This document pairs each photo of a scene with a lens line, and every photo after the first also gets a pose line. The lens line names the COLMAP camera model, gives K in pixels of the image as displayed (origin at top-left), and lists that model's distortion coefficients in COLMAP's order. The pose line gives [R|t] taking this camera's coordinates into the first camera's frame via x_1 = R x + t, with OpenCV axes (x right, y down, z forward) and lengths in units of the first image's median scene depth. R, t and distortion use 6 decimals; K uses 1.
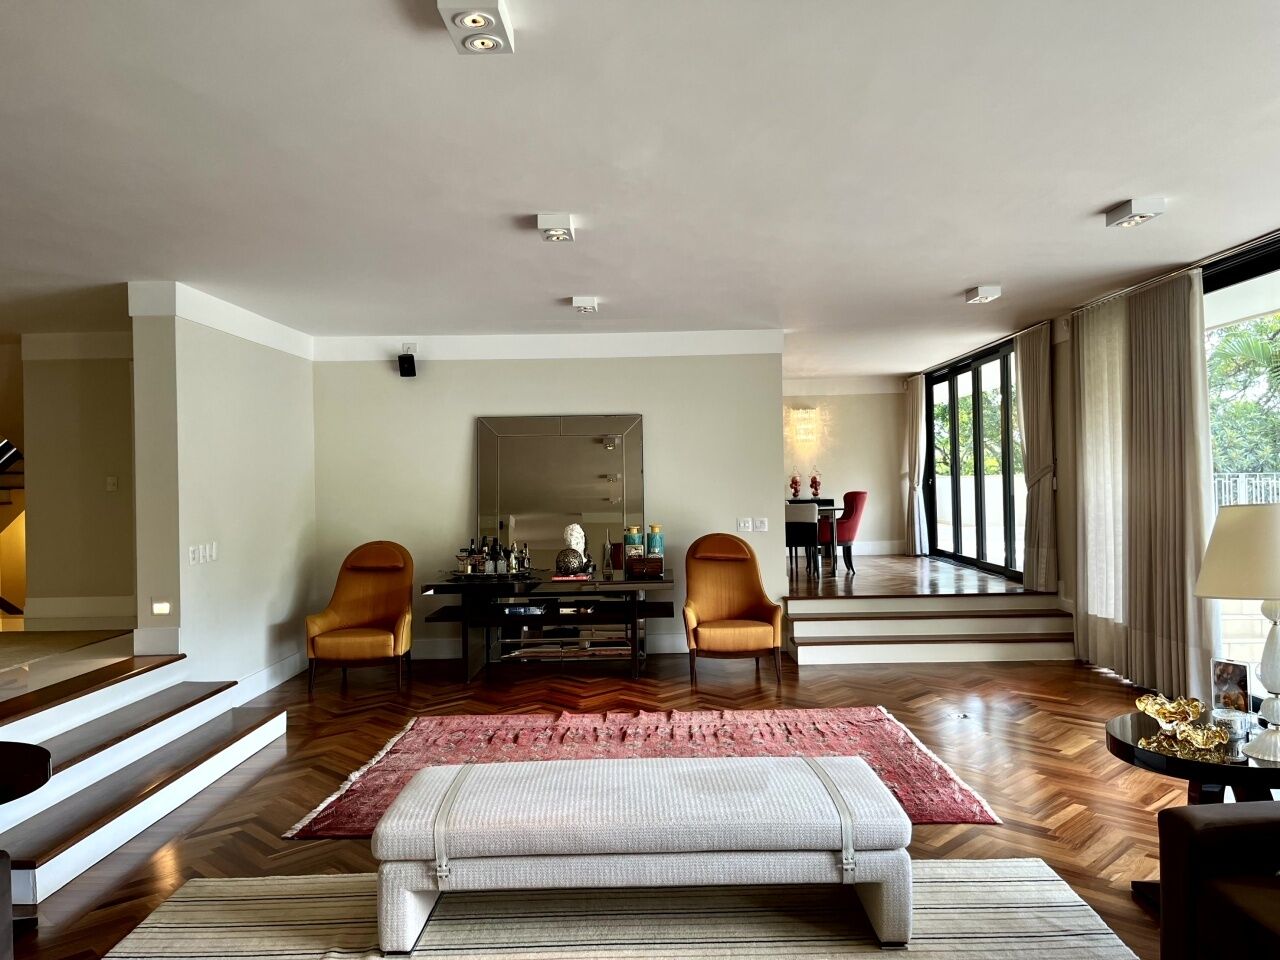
lens RADIAL K [[980.0, 0, 641.8], [0, 980.0, 475.5], [0, 0, 1]] dist [0.034350, -0.025466]
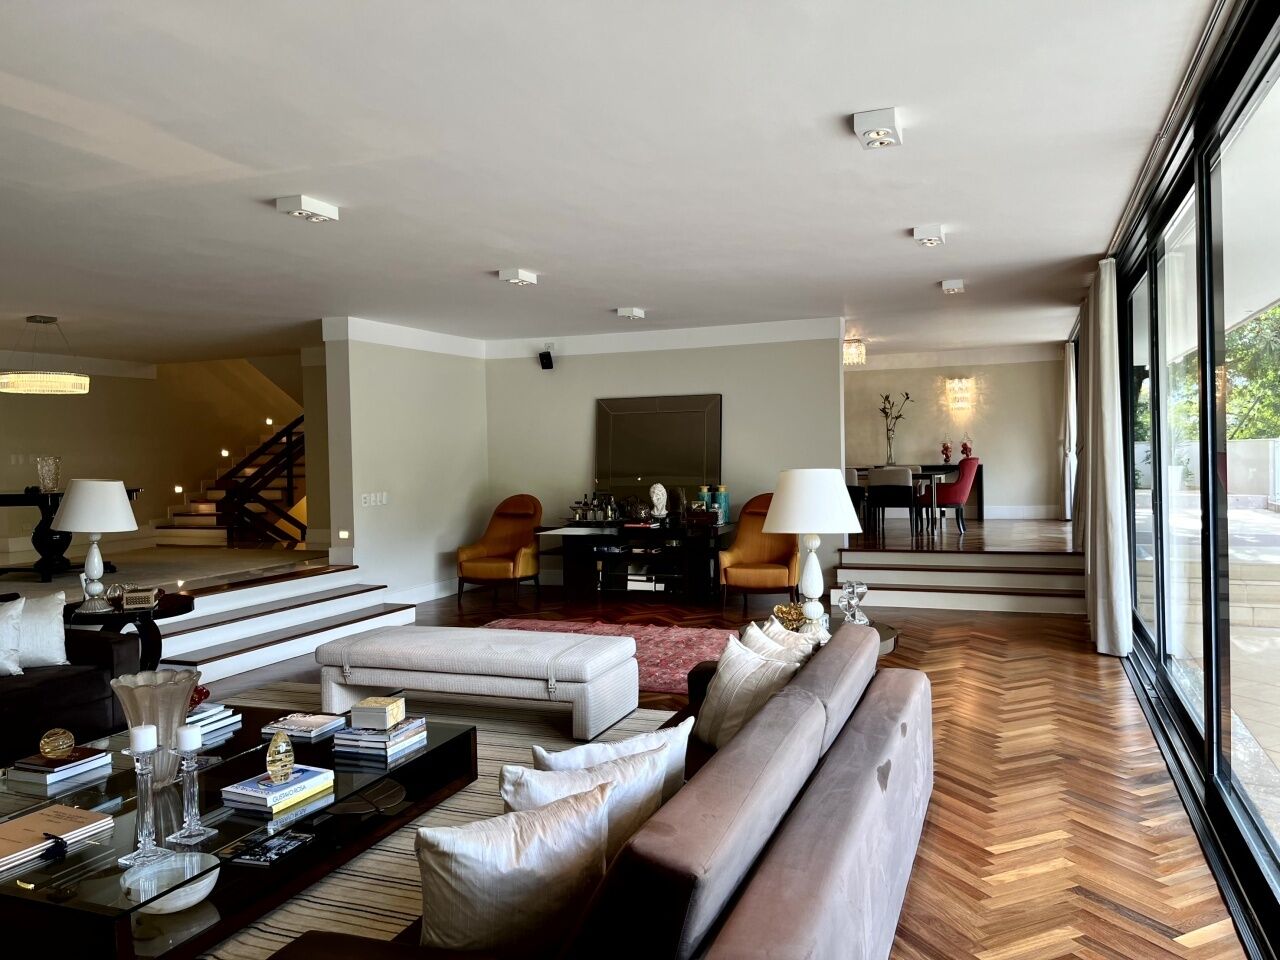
lens RADIAL K [[980.0, 0, 642.3], [0, 980.0, 484.7], [0, 0, 1]] dist [0.034350, -0.025466]
pose [[0.931806, 0.012815, -0.362731, 0.376905], [0.004411, 0.998903, 0.046622, -0.008016], [0.362930, -0.045043, 0.930727, -0.180914]]
